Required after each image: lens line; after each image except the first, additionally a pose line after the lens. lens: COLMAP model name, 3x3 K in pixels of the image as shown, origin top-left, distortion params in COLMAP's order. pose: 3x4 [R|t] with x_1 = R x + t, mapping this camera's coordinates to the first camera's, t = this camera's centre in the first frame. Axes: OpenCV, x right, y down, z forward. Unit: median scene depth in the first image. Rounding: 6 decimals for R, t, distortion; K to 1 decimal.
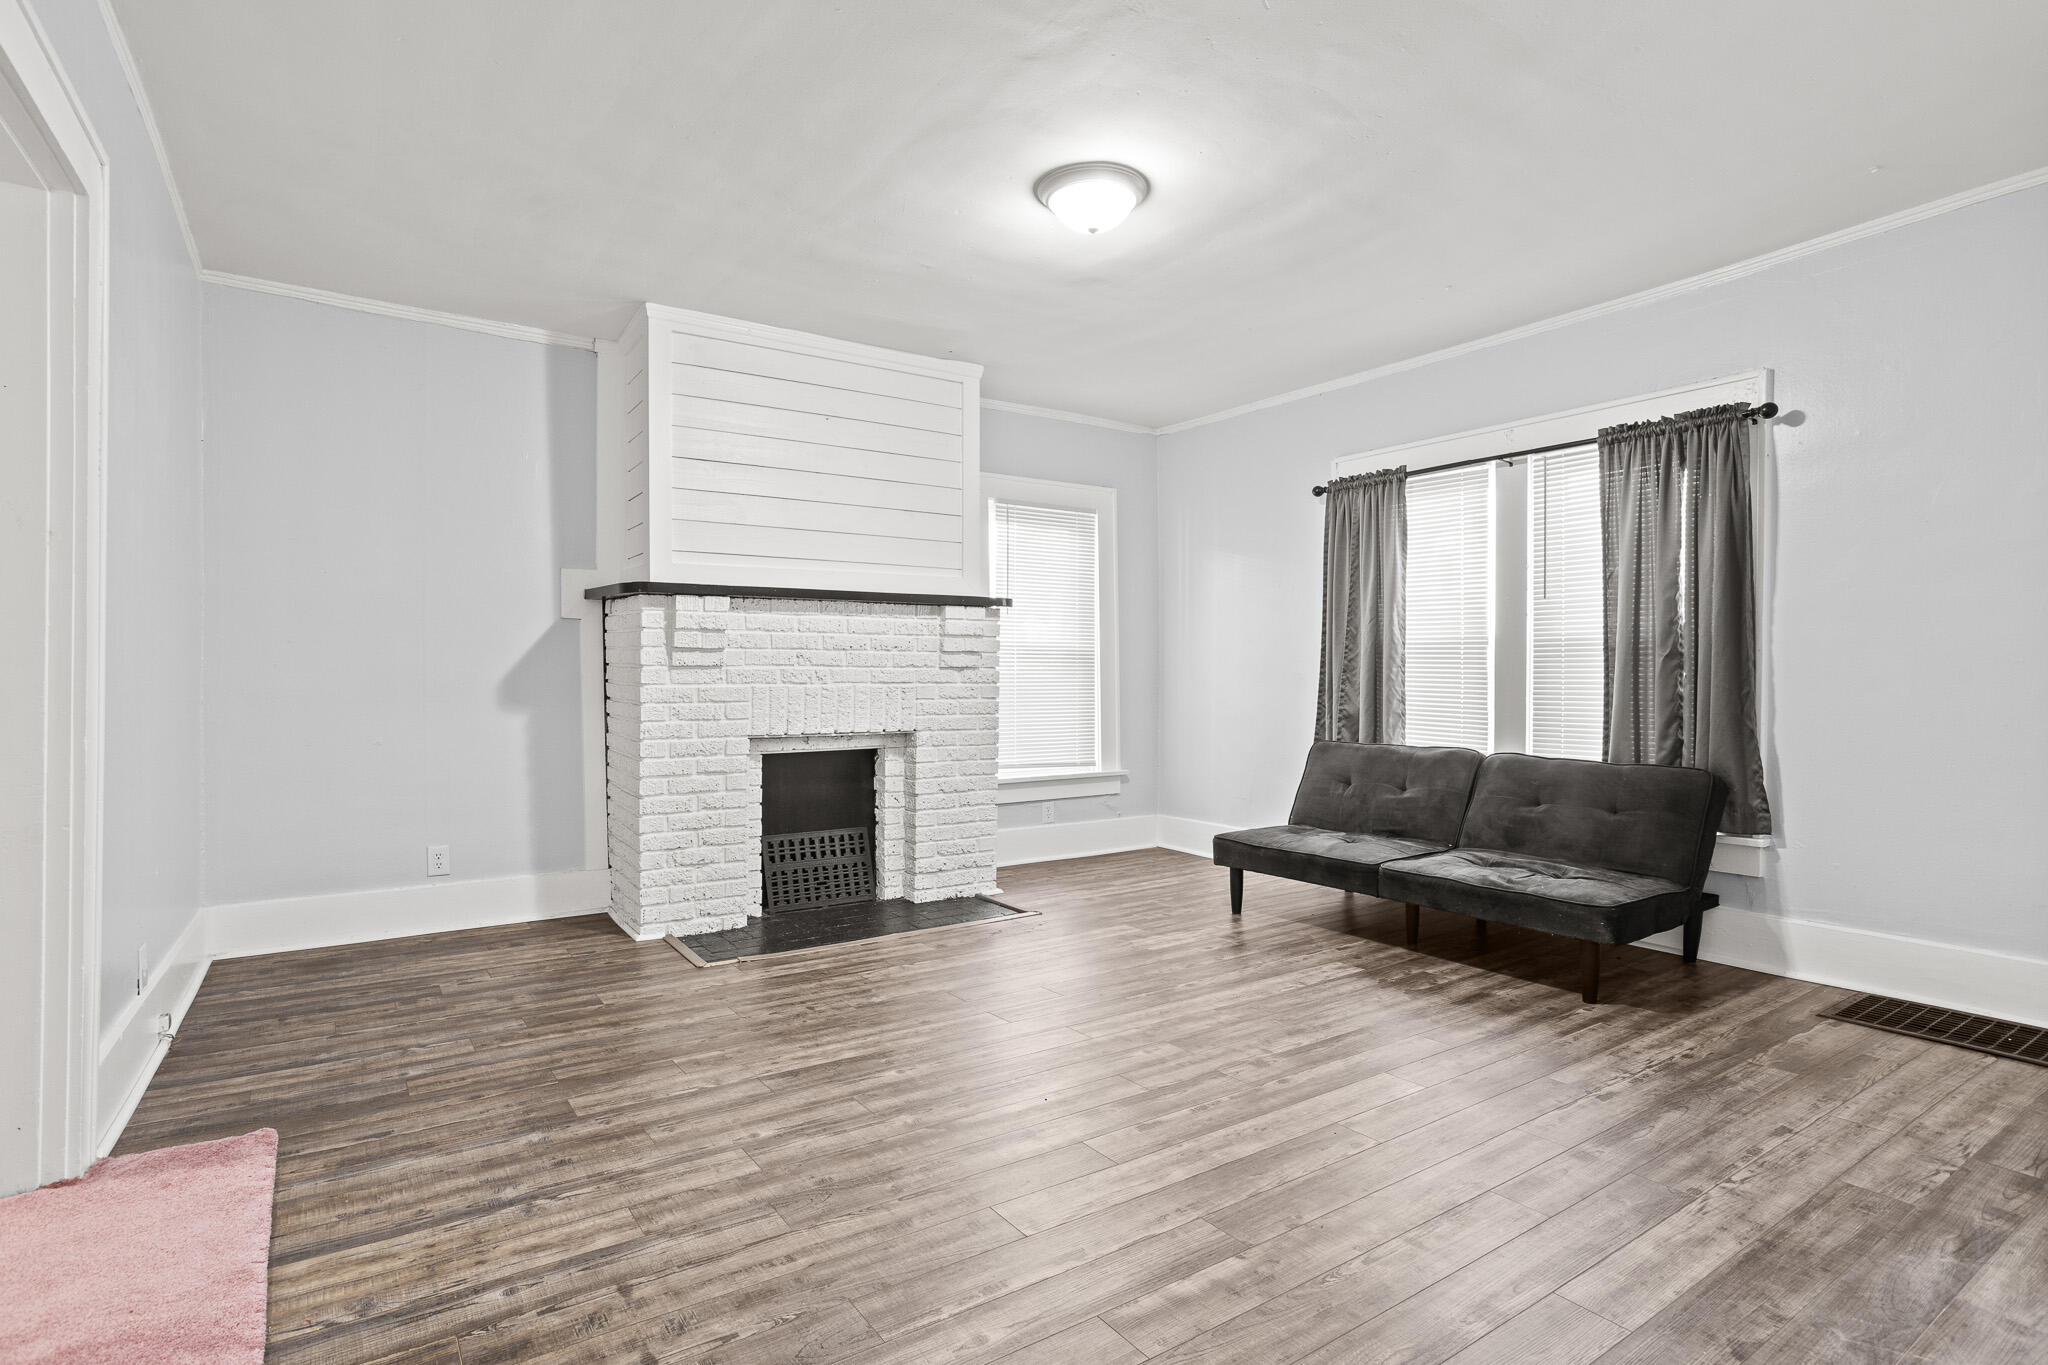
lens RADIAL K [[1037.7, 0, 1001.3], [0, 1037.7, 679.2], [0, 0, 1]] dist [-0.066312, 0.043031]
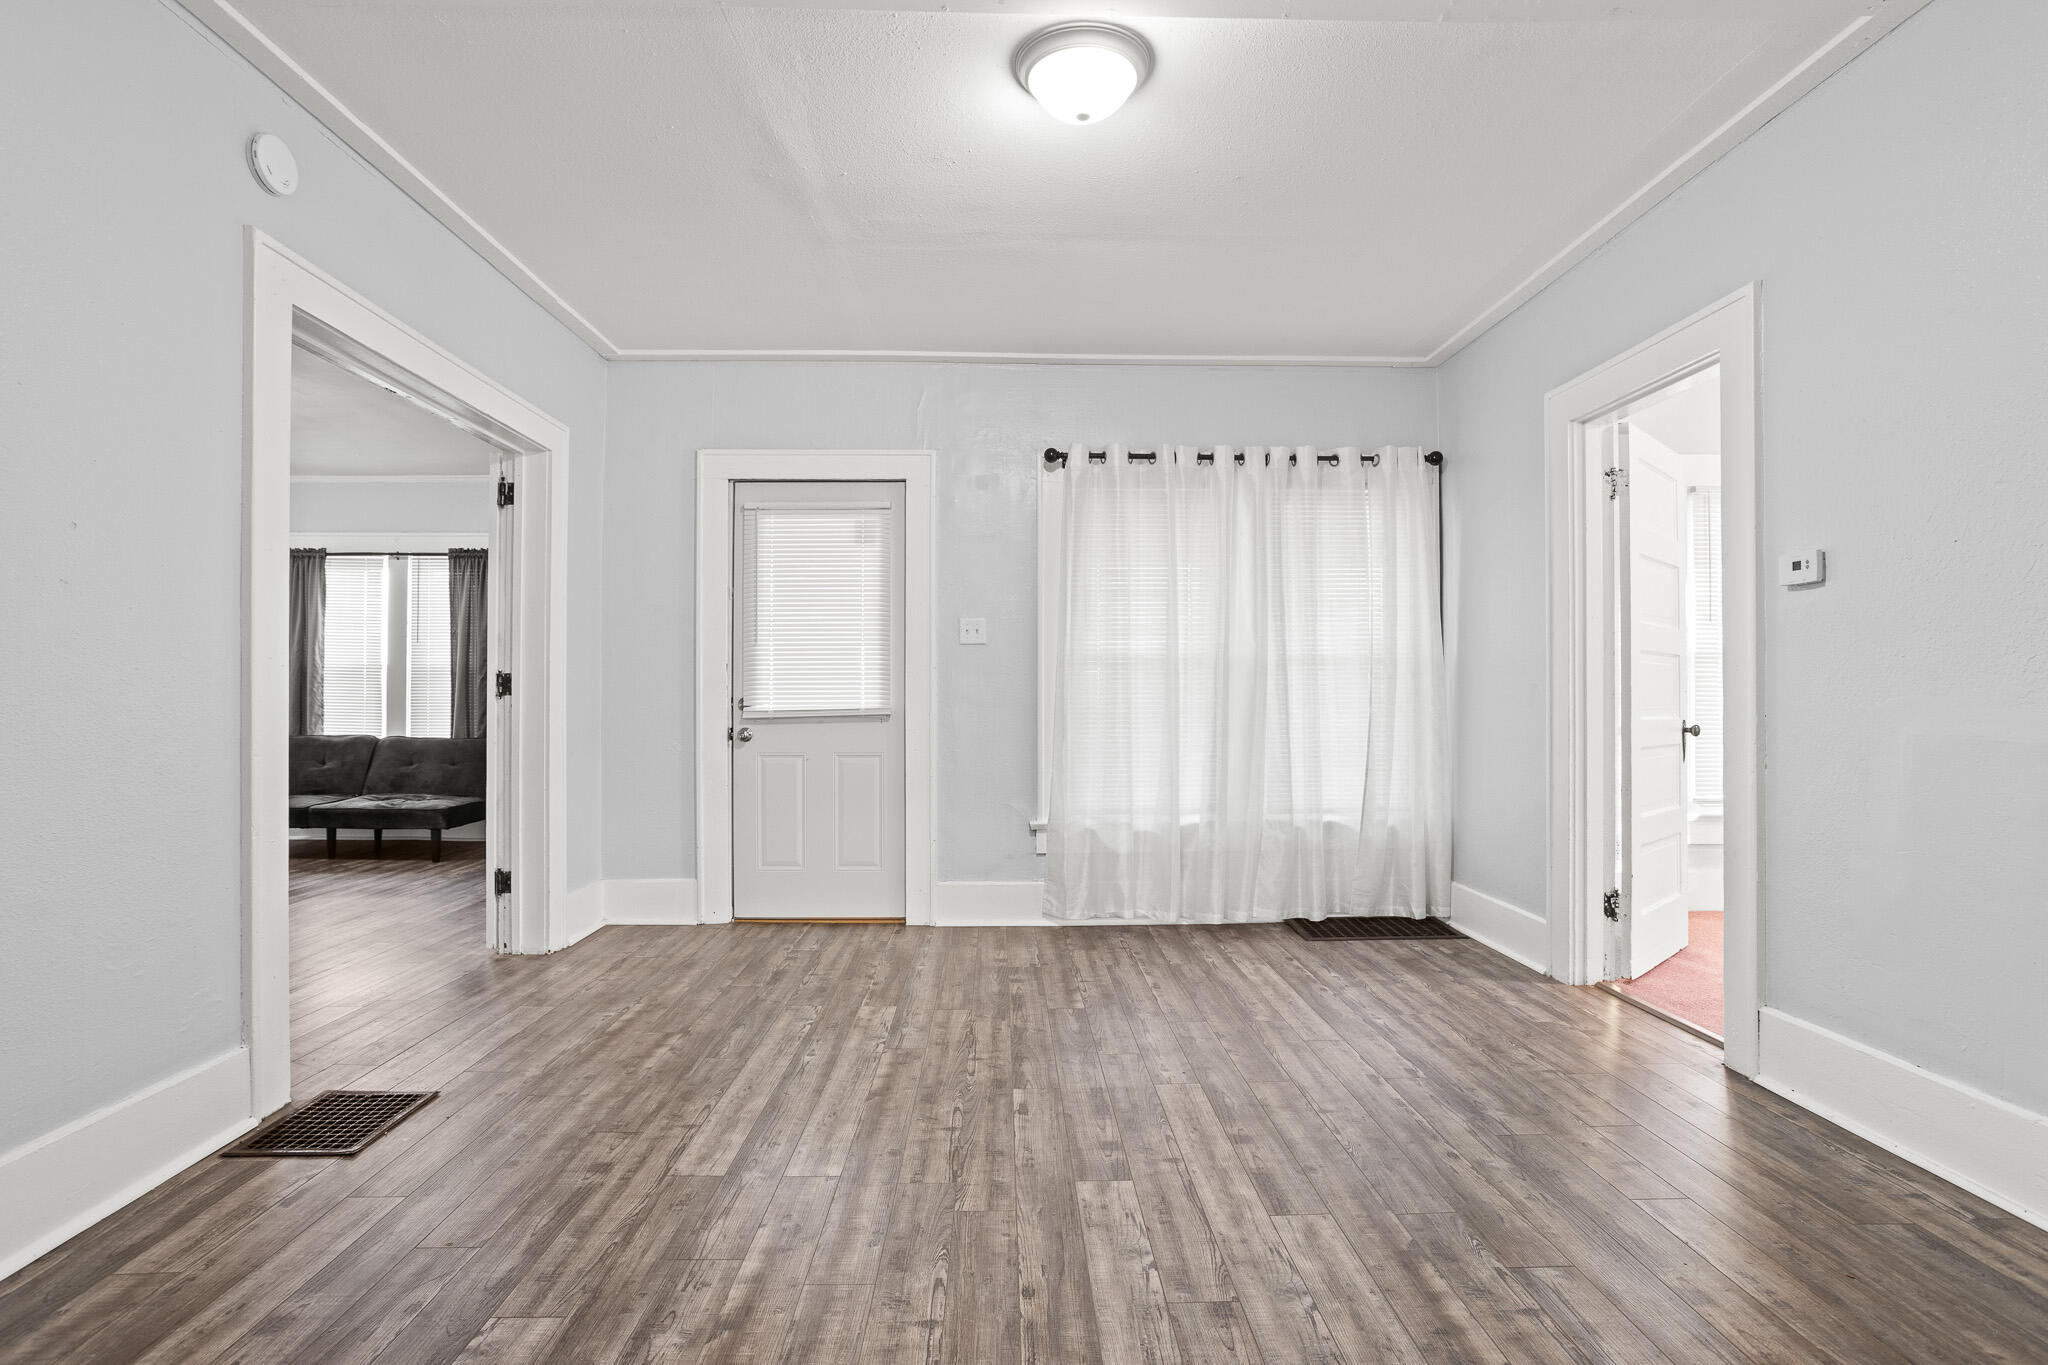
lens RADIAL K [[1037.7, 0, 1001.3], [0, 1037.7, 679.2], [0, 0, 1]] dist [-0.066312, 0.043031]
pose [[0.560950, 0.004734, 0.827836, -0.317240], [0.001998, 0.999973, -0.007072, -0.005908], [-0.827847, 0.005621, 0.560926, -0.735203]]
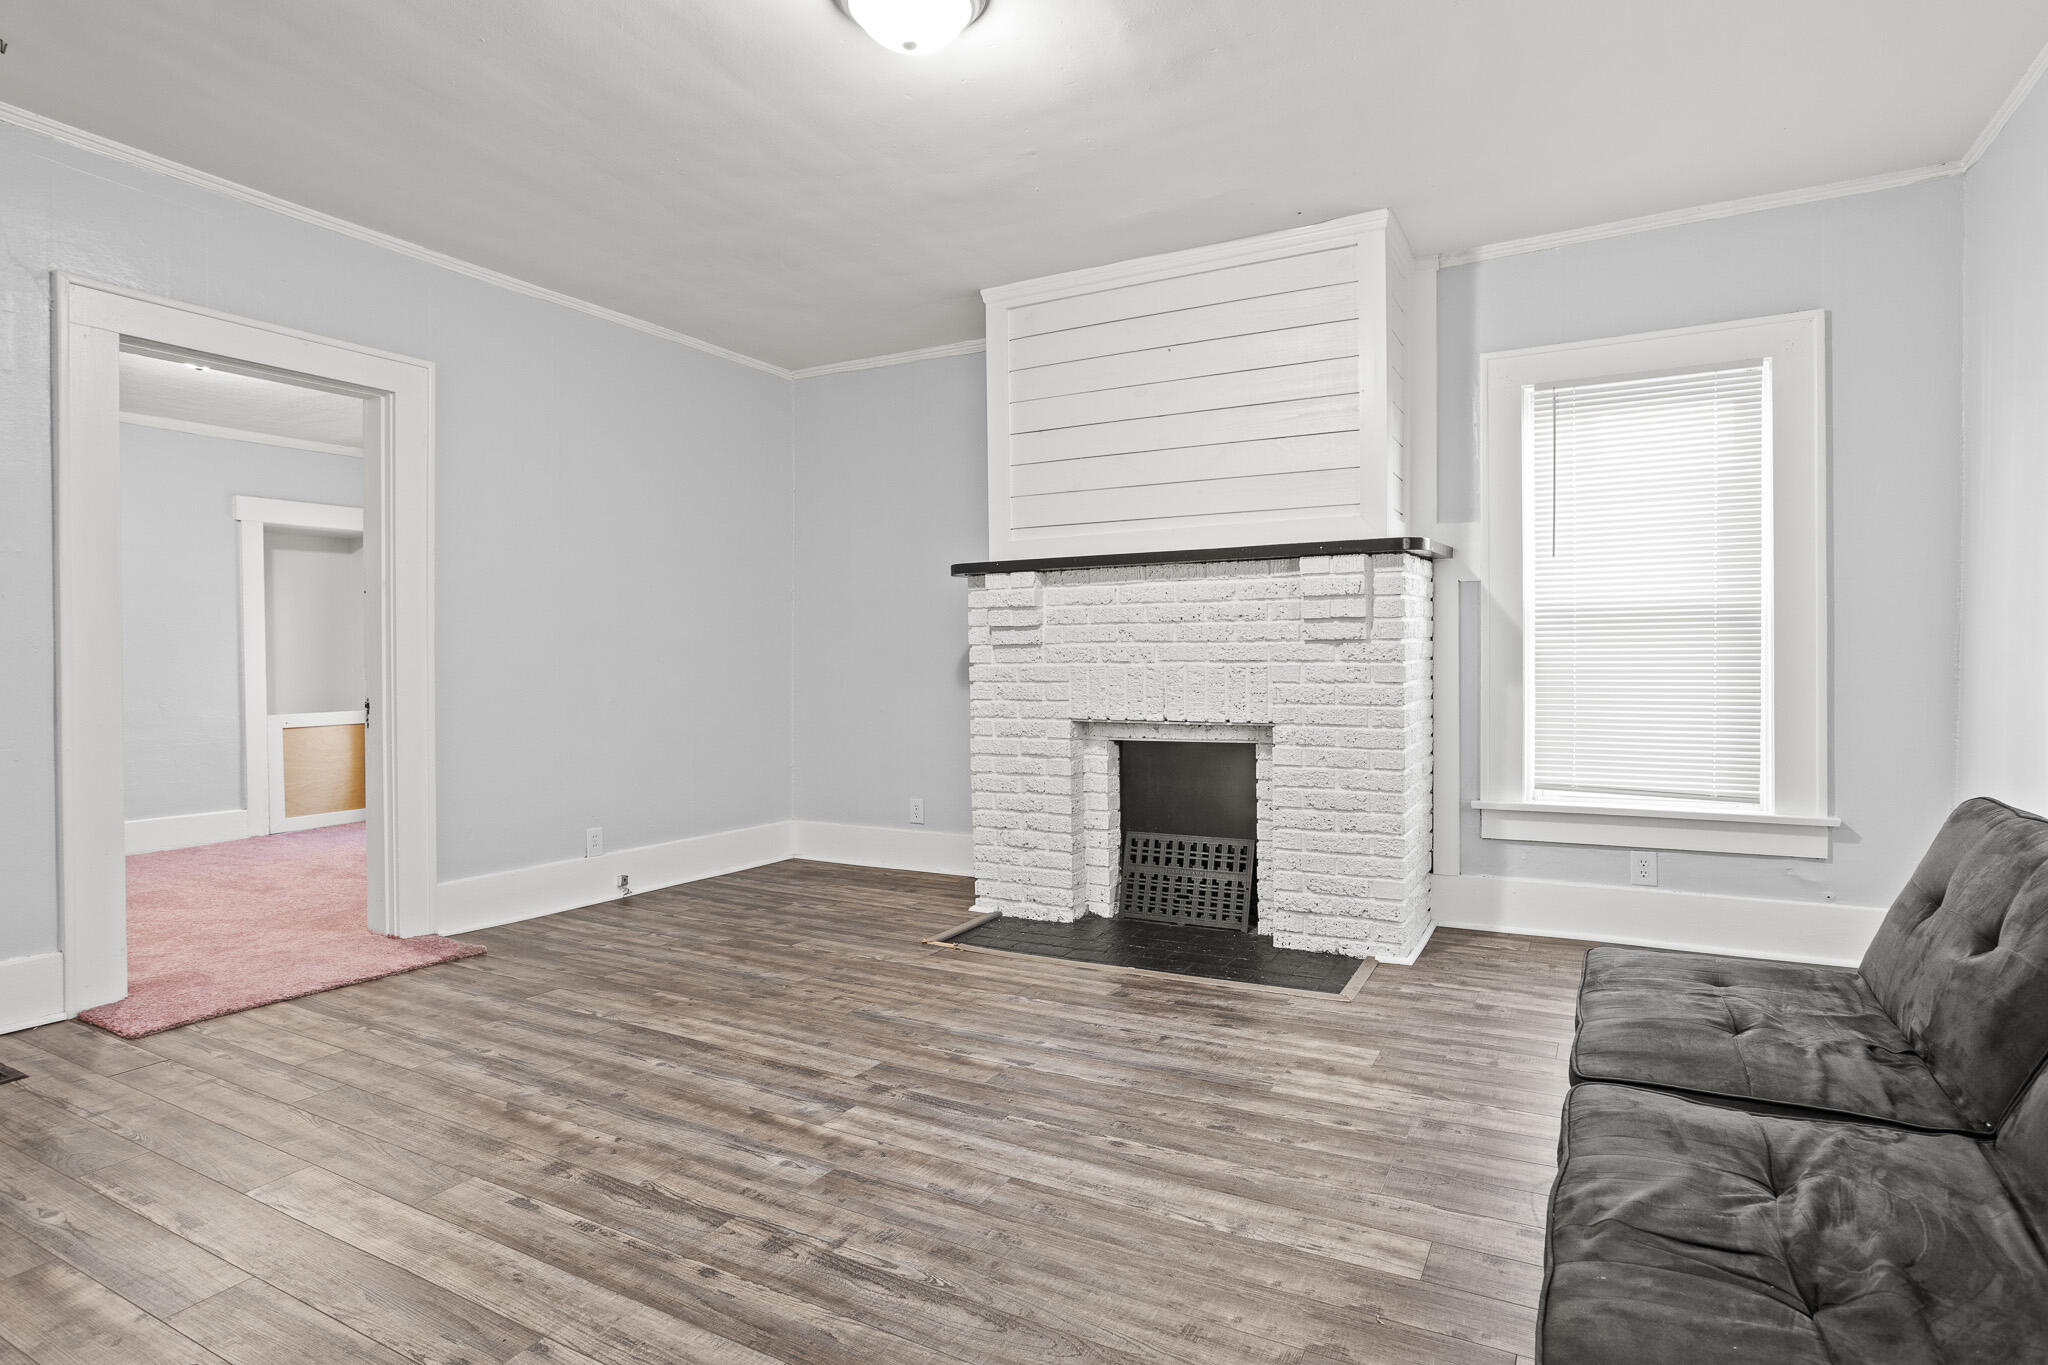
lens RADIAL K [[1037.7, 0, 1001.3], [0, 1037.7, 679.2], [0, 0, 1]] dist [-0.066312, 0.043031]
pose [[0.466170, 0.013641, -0.884590, 0.542703], [0.006644, 0.999799, 0.018918, 0.001001], [0.884670, -0.014696, 0.465986, 0.504447]]
